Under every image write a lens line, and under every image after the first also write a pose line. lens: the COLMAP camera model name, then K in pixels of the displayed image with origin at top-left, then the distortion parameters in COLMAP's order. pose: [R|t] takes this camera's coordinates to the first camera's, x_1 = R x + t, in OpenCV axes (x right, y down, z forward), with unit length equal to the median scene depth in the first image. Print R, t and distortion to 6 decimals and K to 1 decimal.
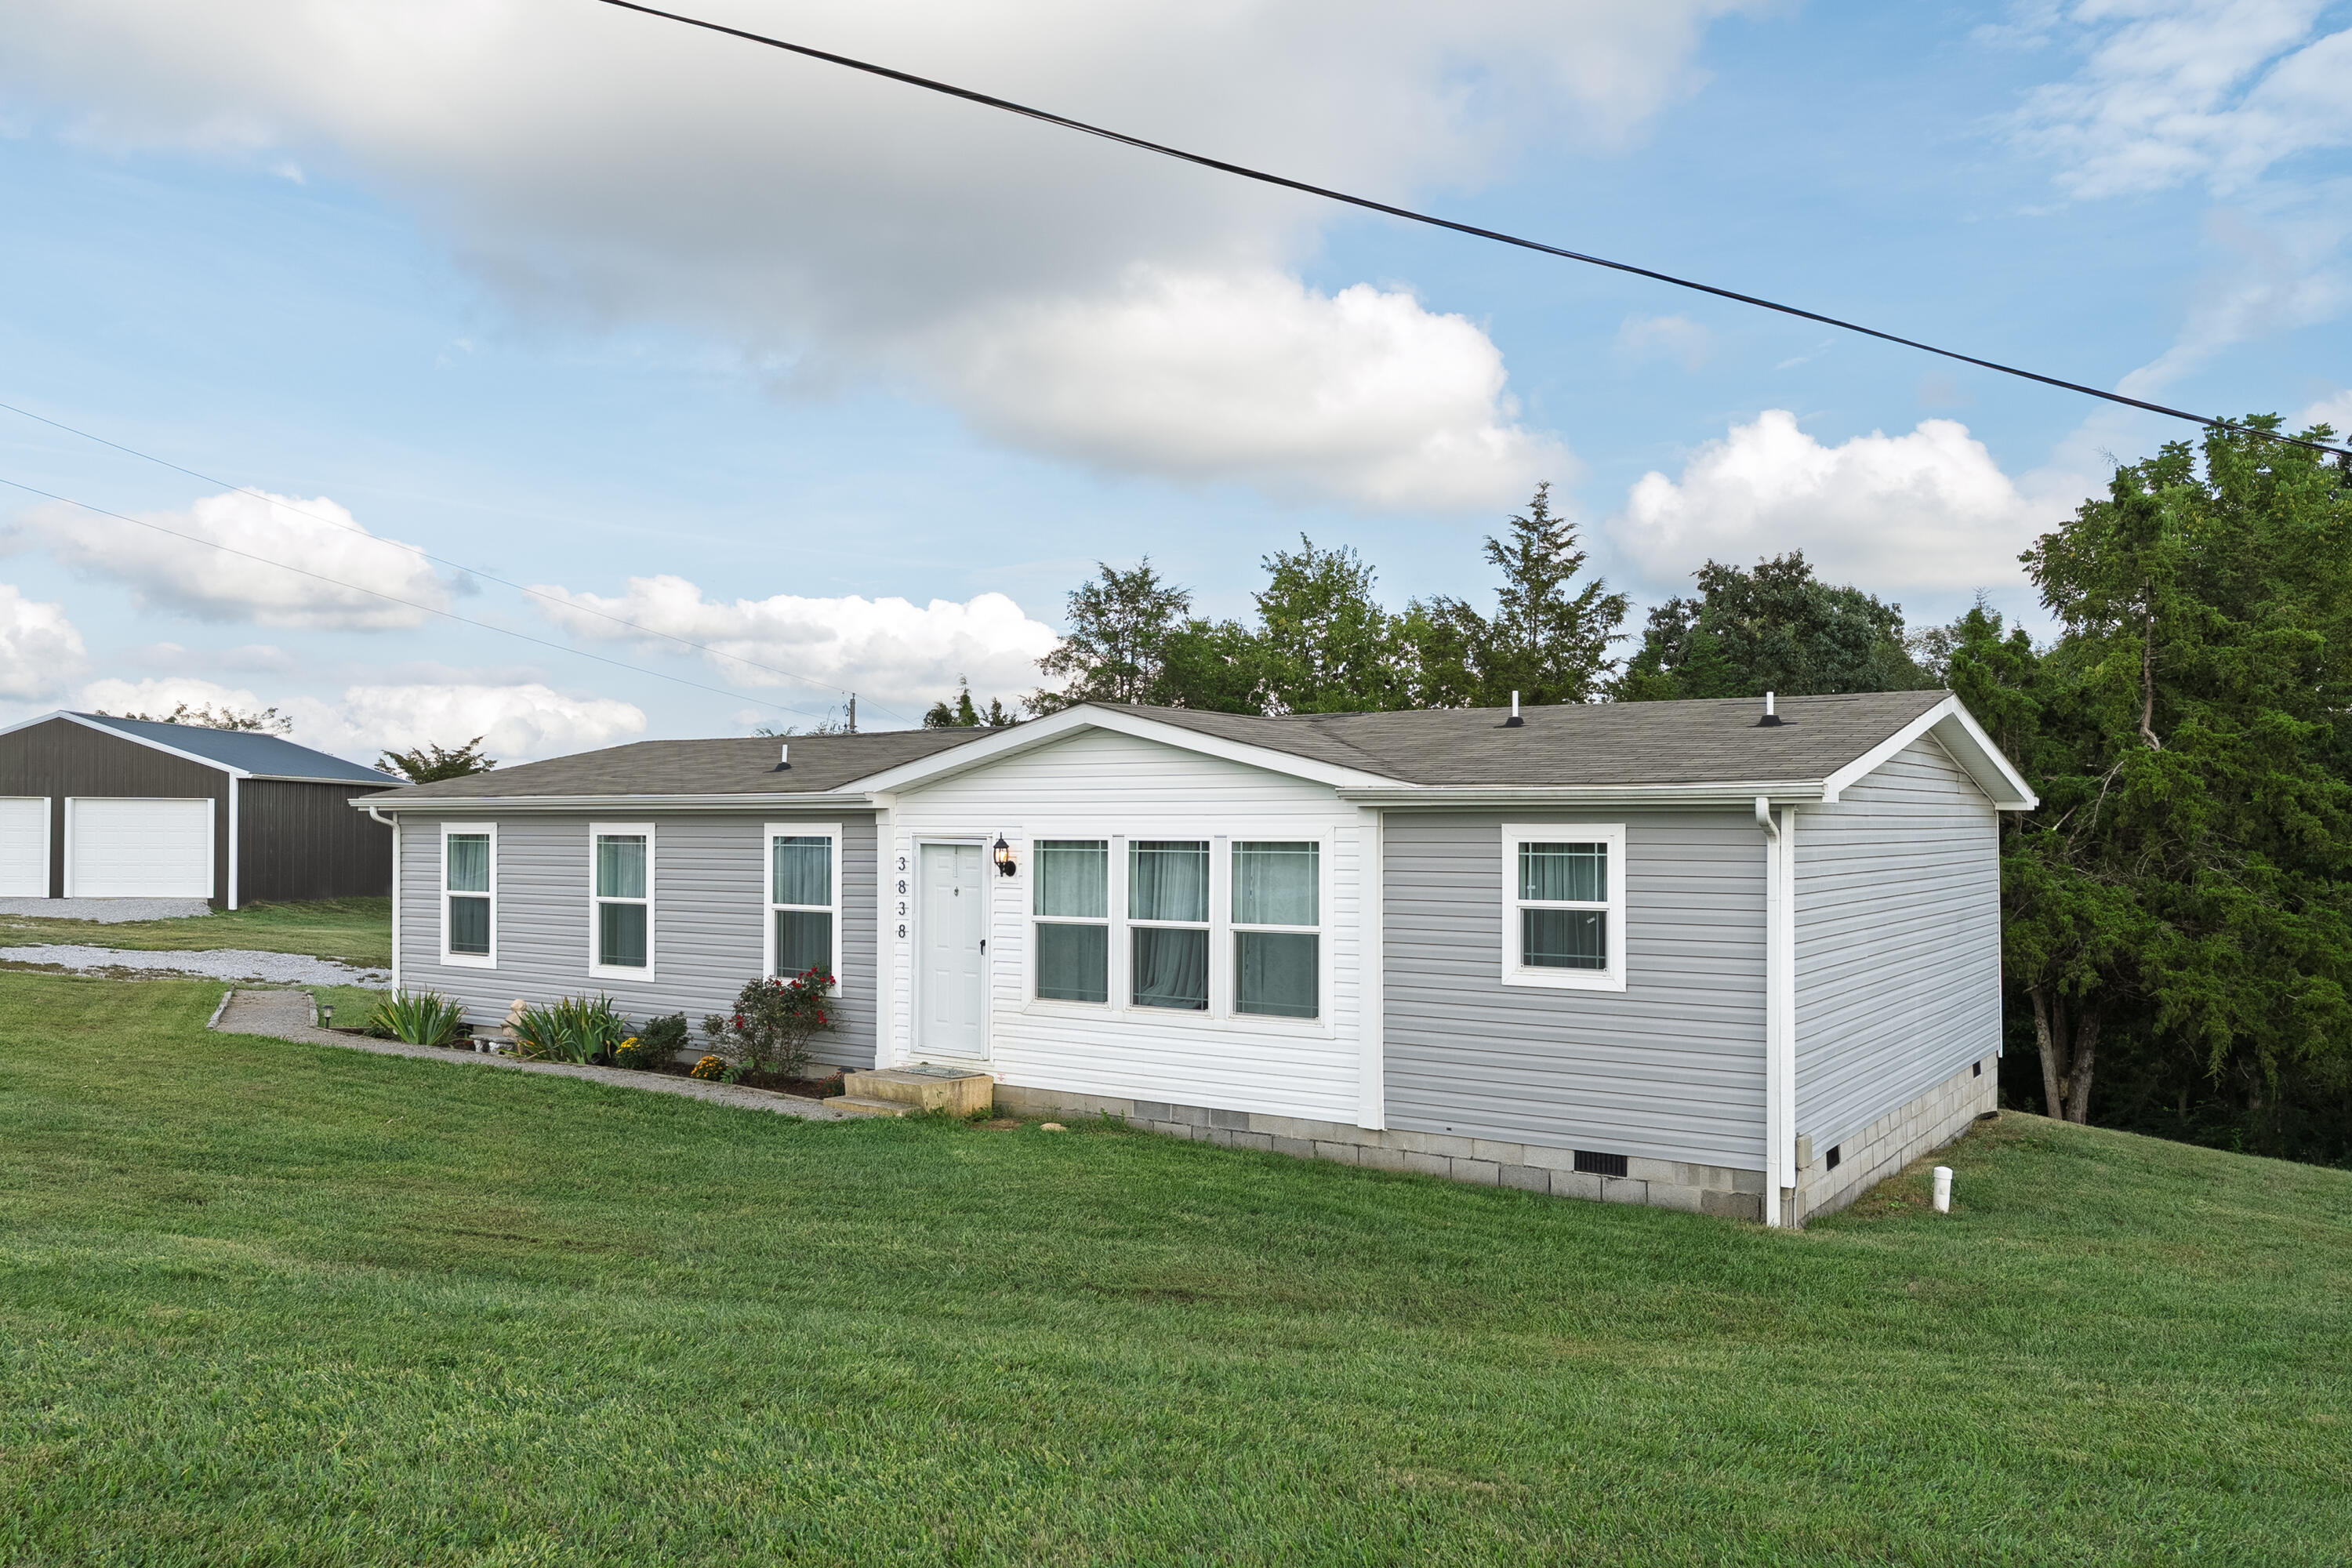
lens RADIAL K [[1748.2, 0, 1176.4], [0, 1748.2, 886.6], [0, 0, 1]] dist [0.000792, 0.002189]
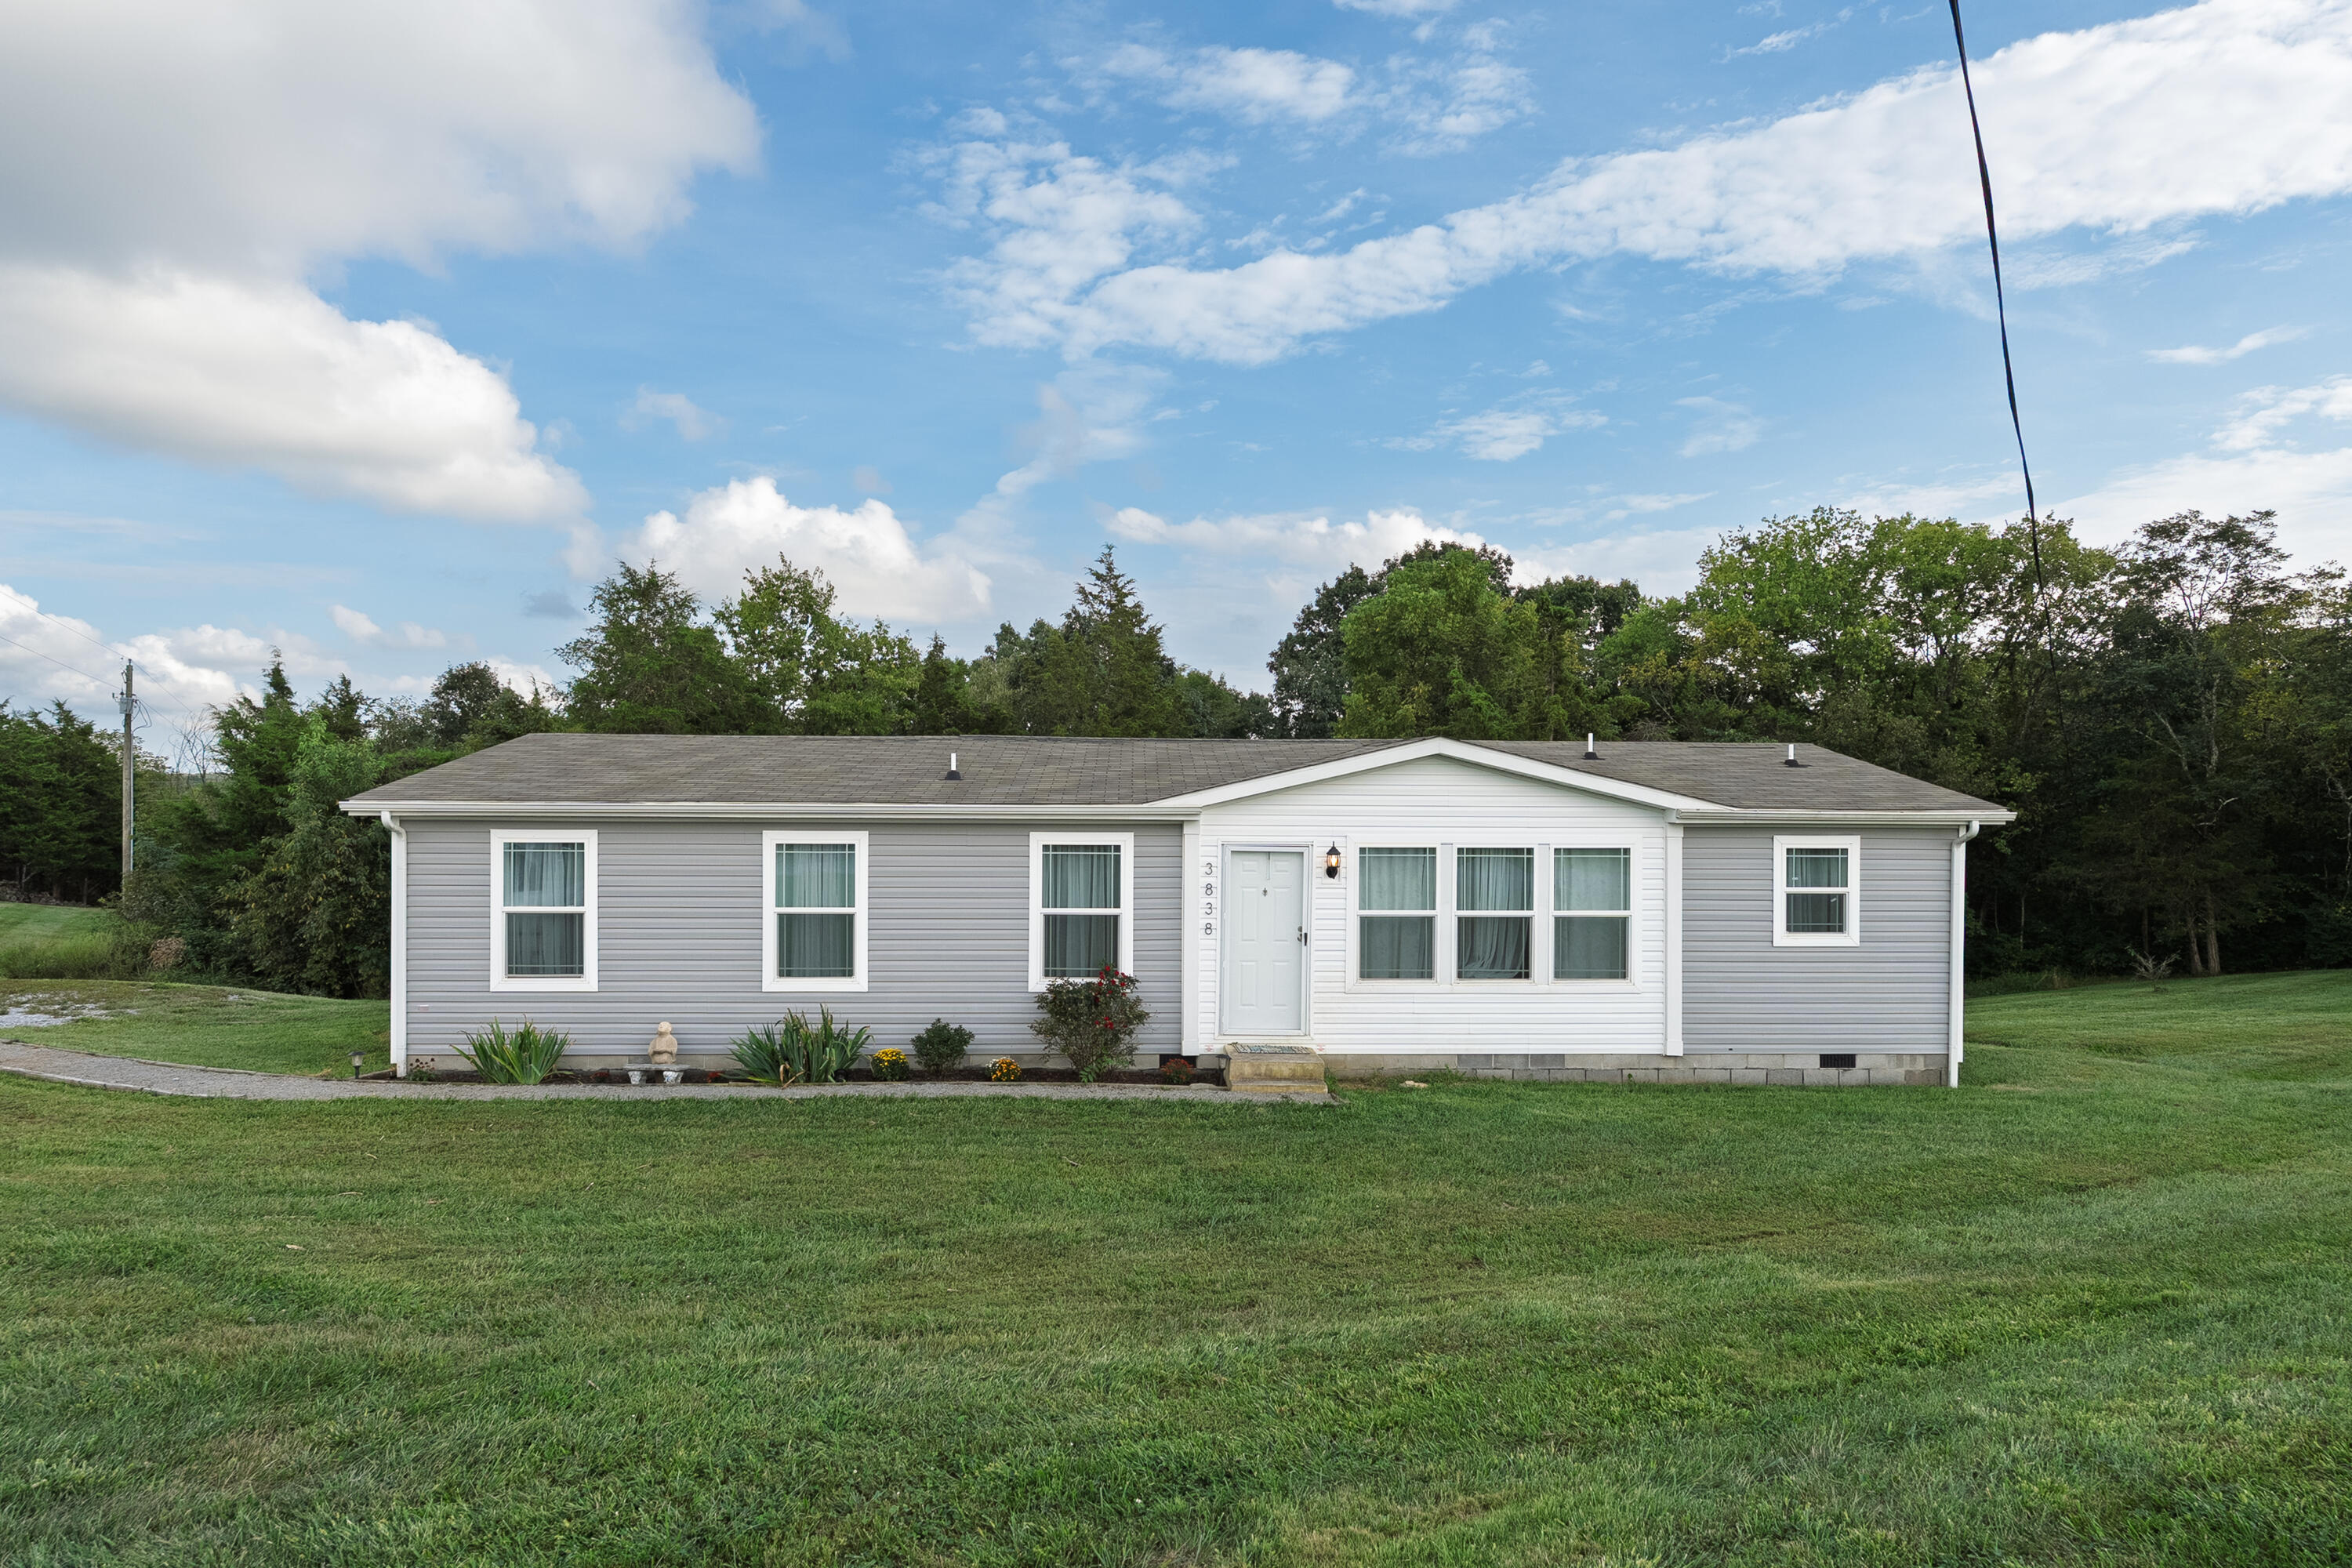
lens RADIAL K [[1390.6, 0, 1227.3], [0, 1390.6, 856.1], [0, 0, 1]] dist [0.002827, 0.001385]
pose [[0.795928, -0.022244, 0.604983, -0.730566], [0.016616, 0.999751, 0.014898, -0.036447], [-0.605164, -0.001805, 0.796099, 0.296206]]
